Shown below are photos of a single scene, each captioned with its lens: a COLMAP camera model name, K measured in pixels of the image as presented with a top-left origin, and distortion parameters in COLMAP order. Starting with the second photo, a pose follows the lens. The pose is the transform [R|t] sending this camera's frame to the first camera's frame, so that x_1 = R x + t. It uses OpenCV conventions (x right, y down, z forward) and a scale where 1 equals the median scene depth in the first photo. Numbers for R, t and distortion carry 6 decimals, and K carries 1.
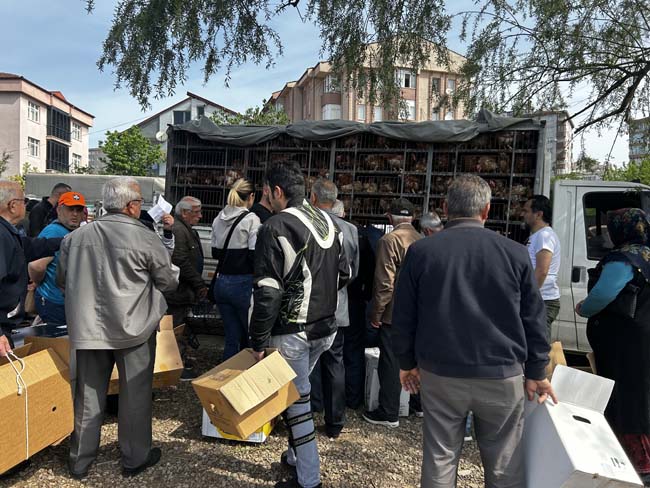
lens RADIAL K [[489.4, 0, 316.4], [0, 489.4, 246.4], [0, 0, 1]] dist [0.047883, -0.066199]
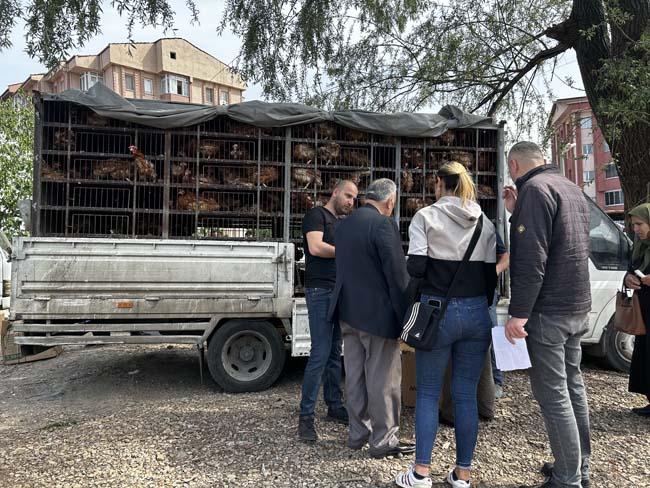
lens RADIAL K [[491.7, 0, 325.0], [0, 491.7, 244.0], [0, 0, 1]] dist [0.003725, 0.003402]
pose [[0.876033, -0.044244, 0.480217, -0.328087], [0.058480, 0.998180, -0.014717, -0.003176], [-0.478692, 0.040975, 0.877026, 0.246330]]
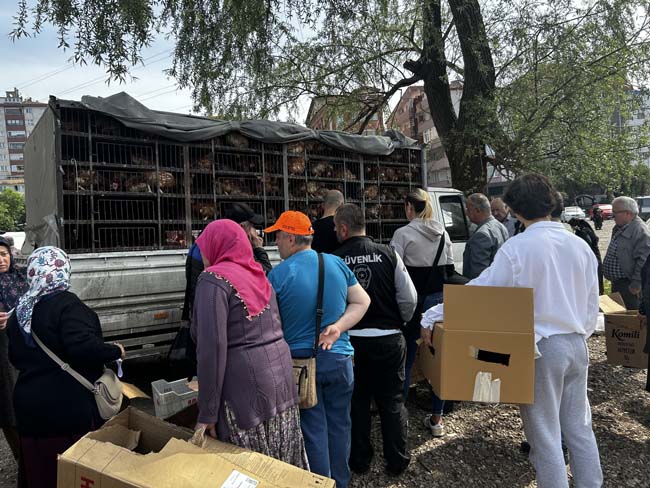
lens RADIAL K [[504.8, 0, 325.0], [0, 504.8, 244.0], [0, 0, 1]] dist [0.008217, -0.001317]
pose [[0.544042, -0.096572, 0.833482, -0.767259], [0.097568, 0.993897, 0.051473, -0.068861], [-0.833366, 0.053317, 0.550144, 0.417355]]
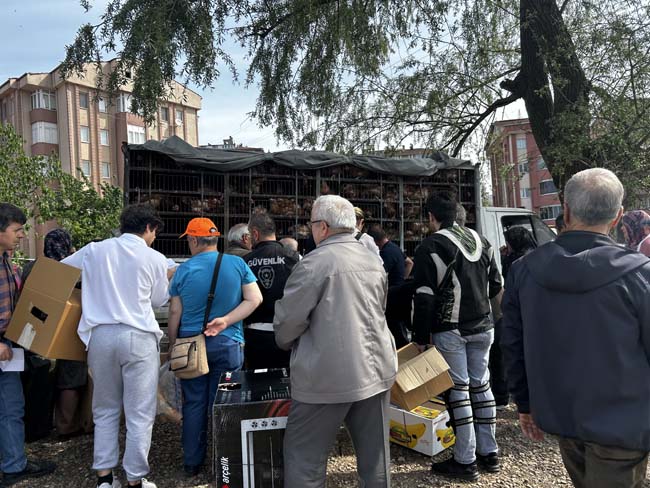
lens RADIAL K [[489.4, 0, 316.4], [0, 489.4, 246.4], [0, 0, 1]] dist [0.047883, -0.066199]
pose [[0.826996, -0.044387, 0.560453, -0.589472], [0.076194, 0.996530, -0.033507, -0.013614], [-0.557020, 0.070414, 0.827508, 0.126612]]
